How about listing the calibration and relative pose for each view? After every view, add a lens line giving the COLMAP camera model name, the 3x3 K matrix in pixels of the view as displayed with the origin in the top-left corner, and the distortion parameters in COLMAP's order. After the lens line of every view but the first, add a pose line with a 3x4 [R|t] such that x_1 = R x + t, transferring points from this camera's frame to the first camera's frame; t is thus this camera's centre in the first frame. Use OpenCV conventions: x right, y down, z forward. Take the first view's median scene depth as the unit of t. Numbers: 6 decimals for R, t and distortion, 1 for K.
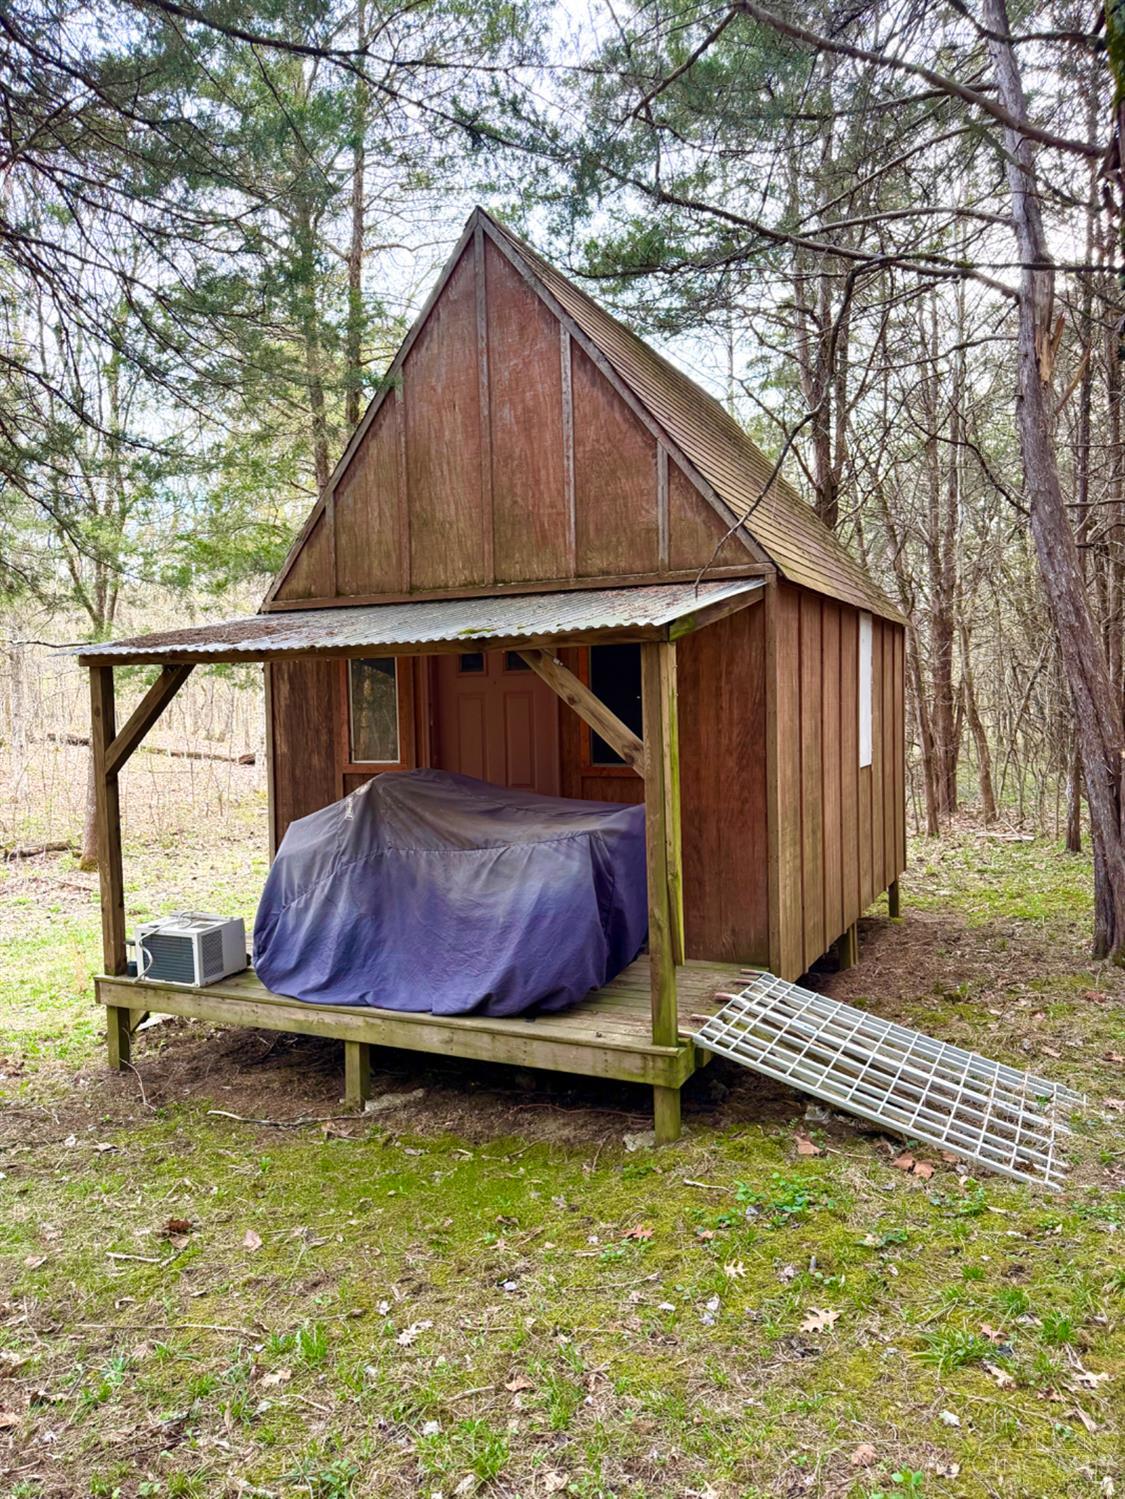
lens RADIAL K [[1064.0, 0, 562.5], [0, 1064.0, 749.5], [0, 0, 1]] dist [0.096624, -0.133958]
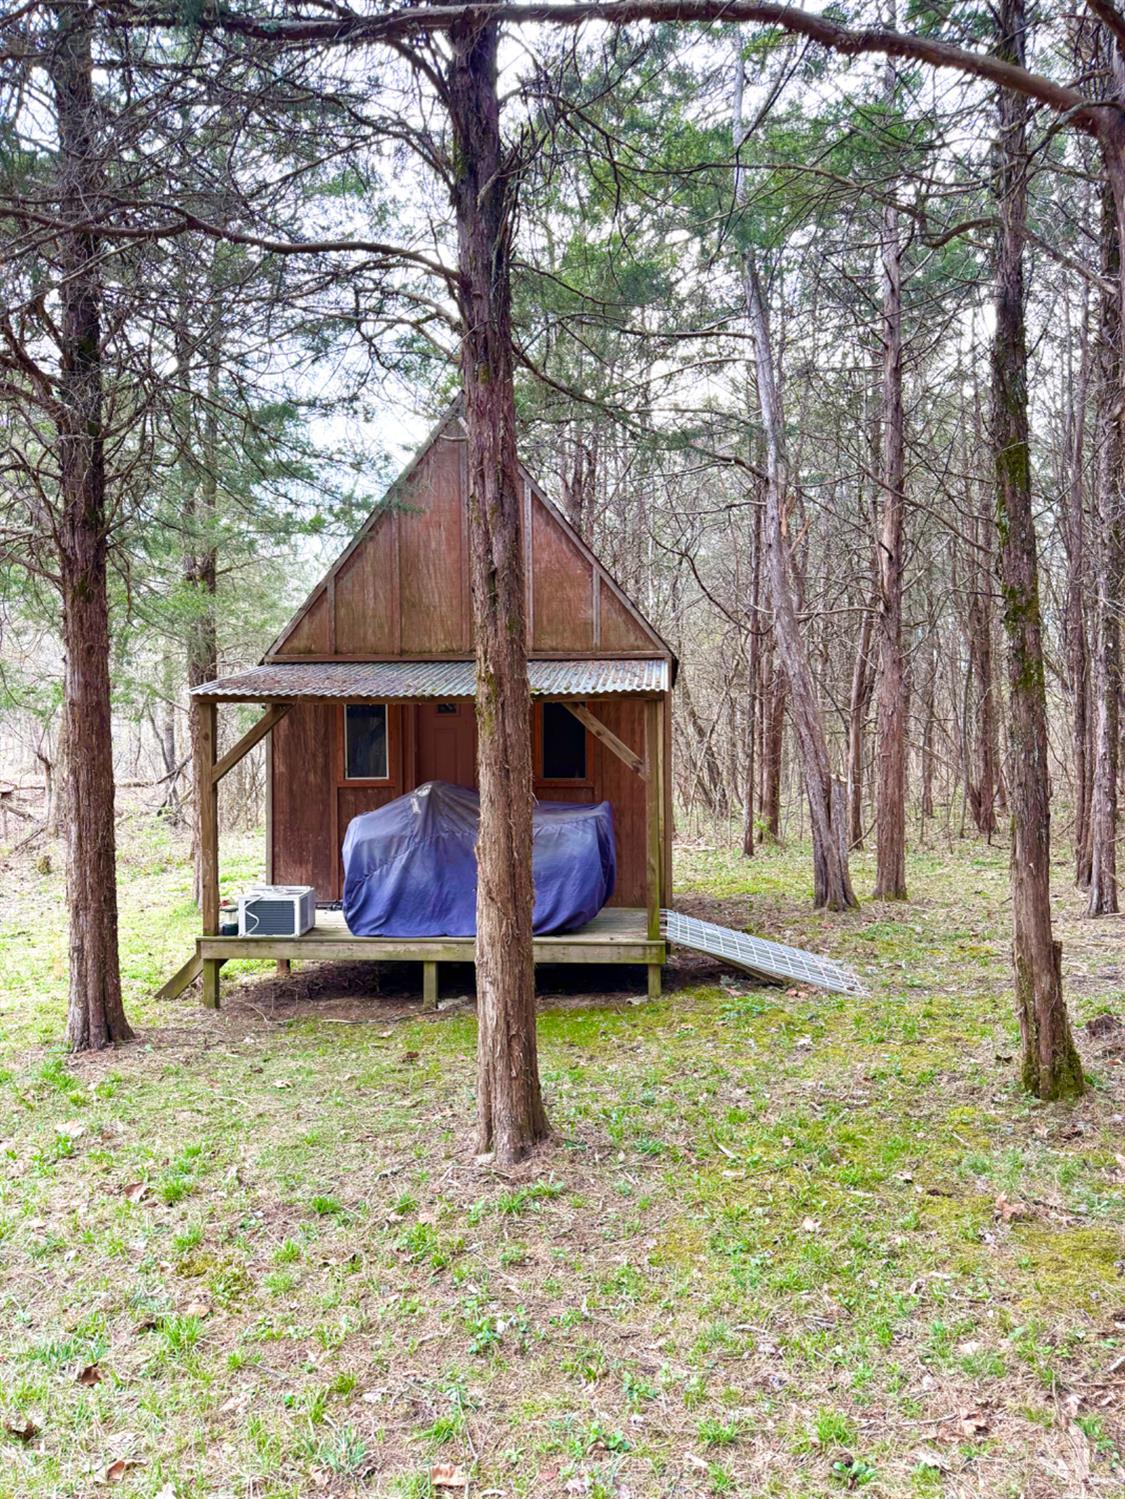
lens RADIAL K [[1064.0, 0, 562.5], [0, 1064.0, 749.5], [0, 0, 1]] dist [0.096624, -0.133958]
pose [[0.937997, 0.012566, 0.346417, -0.499558], [0.001372, 0.999200, -0.039960, 0.035742], [-0.346642, 0.037958, 0.937229, -0.420526]]
